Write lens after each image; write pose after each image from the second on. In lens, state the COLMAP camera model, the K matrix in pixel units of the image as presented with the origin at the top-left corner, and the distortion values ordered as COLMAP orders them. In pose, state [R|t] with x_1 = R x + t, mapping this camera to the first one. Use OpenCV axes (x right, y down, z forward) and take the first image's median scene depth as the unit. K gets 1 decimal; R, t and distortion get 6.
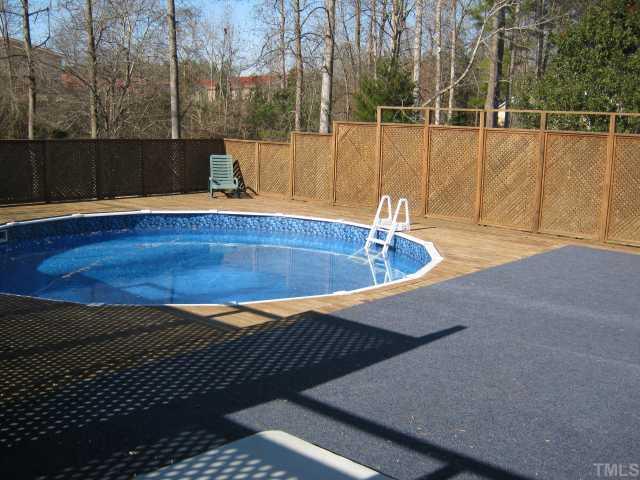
lens RADIAL K [[732.3, 0, 320.0], [0, 732.3, 240.0], [0, 0, 1]] dist [-0.006935, -0.007034]
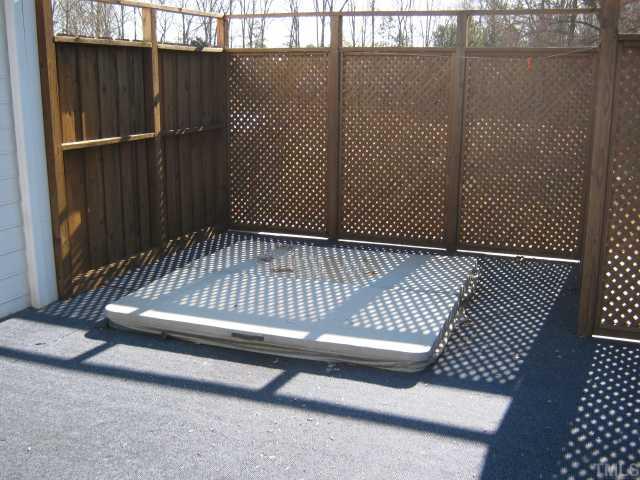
lens RADIAL K [[732.3, 0, 320.0], [0, 732.3, 240.0], [0, 0, 1]] dist [-0.006935, -0.007034]
pose [[-0.943465, 0.036455, -0.329461, 0.466482], [-0.081544, 0.937863, 0.337289, -0.292828], [0.321285, 0.345086, -0.881868, 1.894967]]
